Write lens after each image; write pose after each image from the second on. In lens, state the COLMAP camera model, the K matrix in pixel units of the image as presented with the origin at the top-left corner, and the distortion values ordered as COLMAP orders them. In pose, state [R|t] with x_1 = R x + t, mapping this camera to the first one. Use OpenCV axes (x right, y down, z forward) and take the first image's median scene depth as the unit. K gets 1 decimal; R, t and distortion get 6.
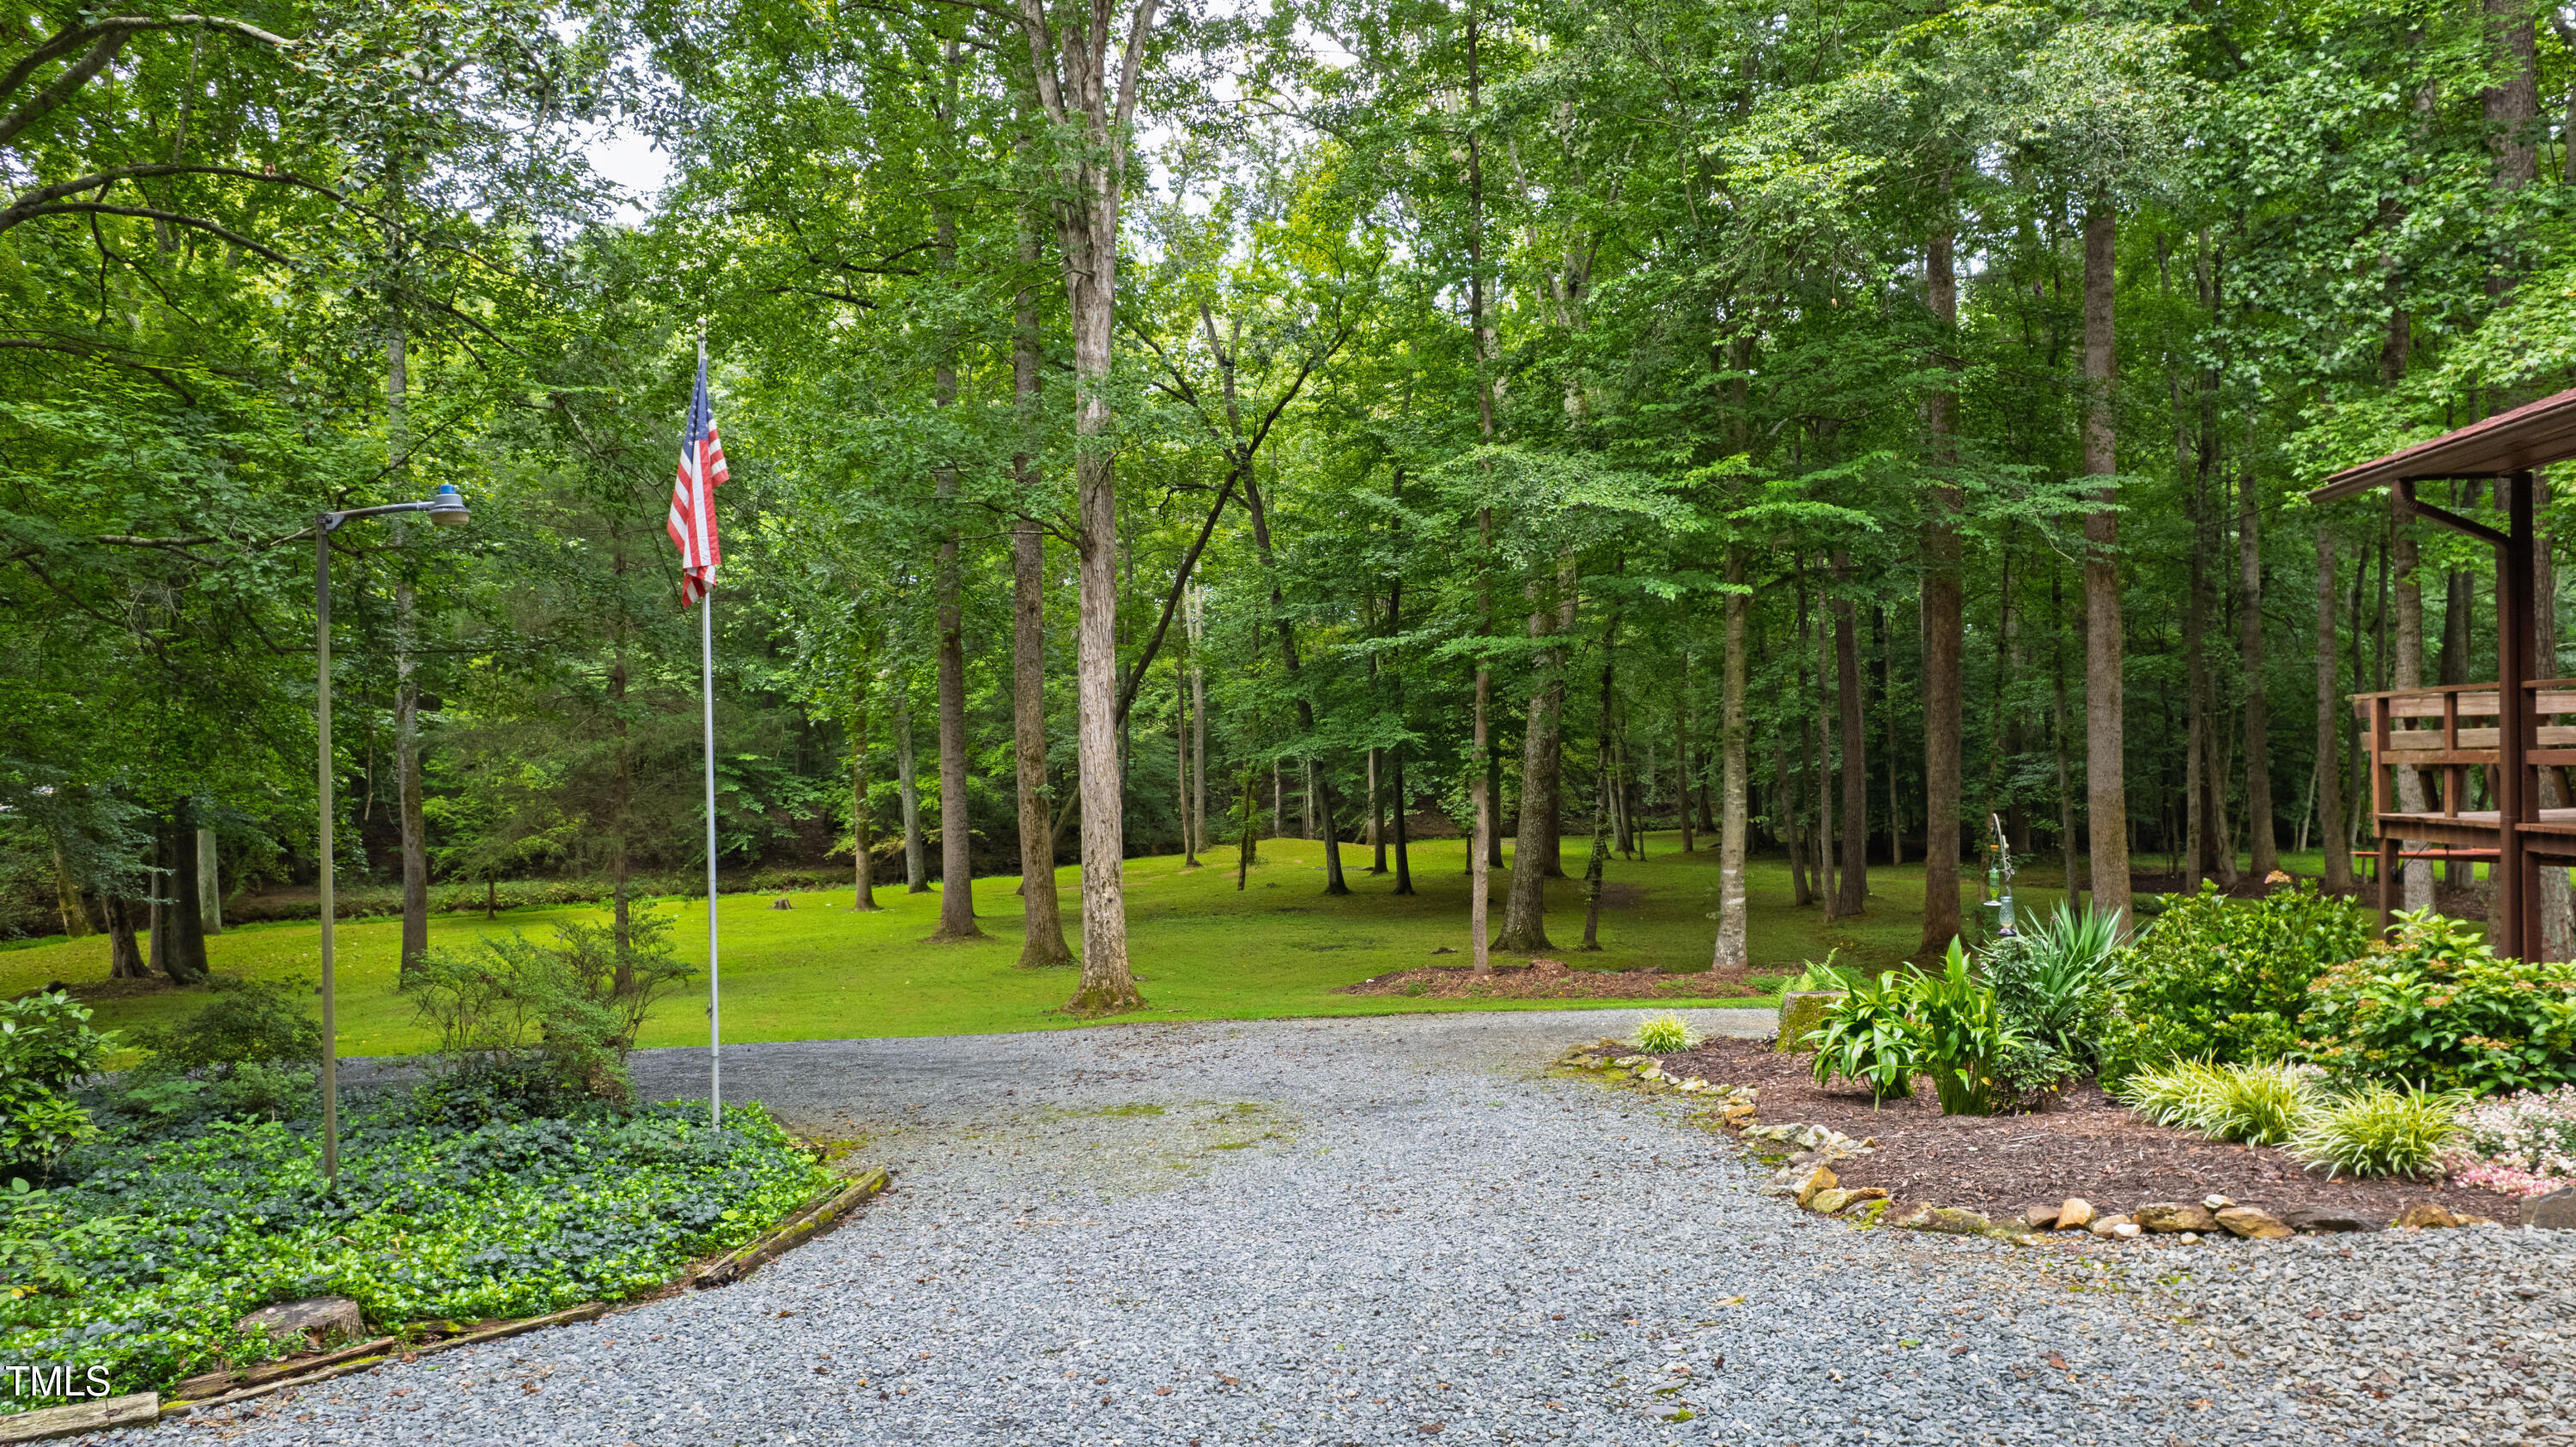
lens RADIAL K [[1693.9, 0, 1281.1], [0, 1693.9, 713.5], [0, 0, 1]] dist [-0.000331, 0.004346]
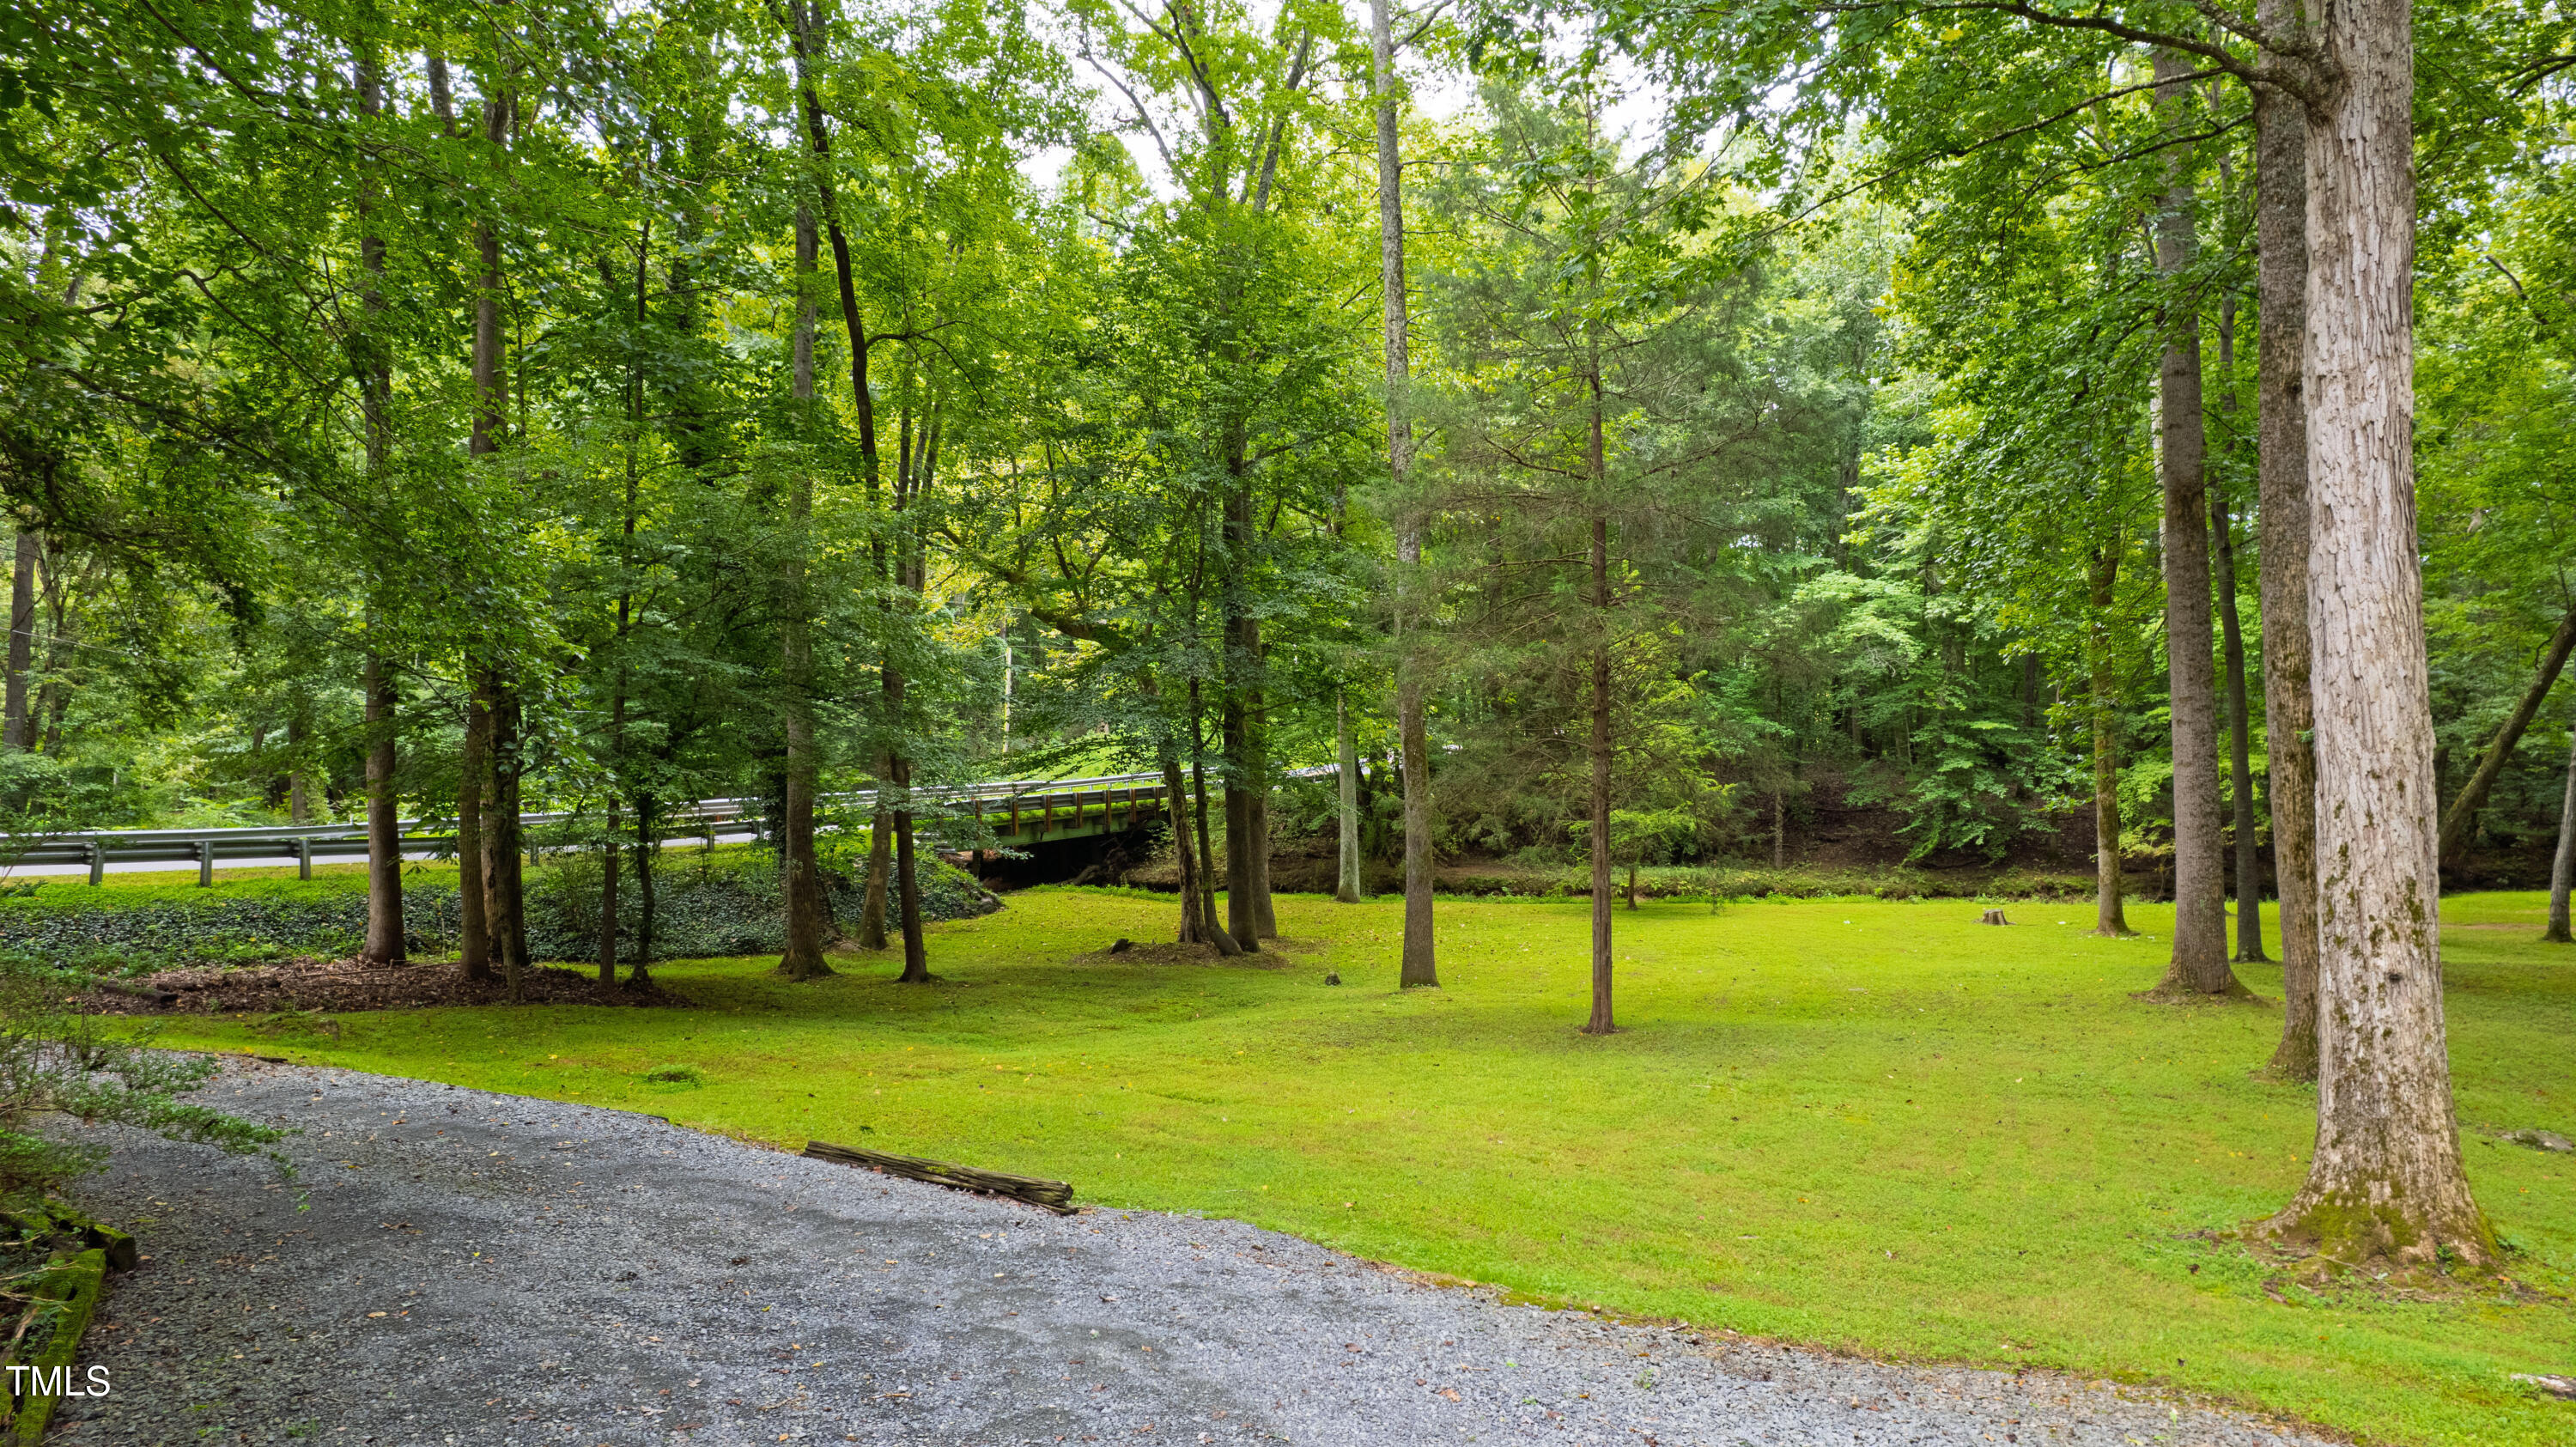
lens RADIAL K [[1693.9, 0, 1281.1], [0, 1693.9, 713.5], [0, 0, 1]] dist [-0.000331, 0.004346]
pose [[0.719199, -0.007411, -0.694765, -0.009889], [0.008530, 0.999962, -0.001837, 0.033613], [0.694752, -0.004605, 0.719234, 0.377895]]
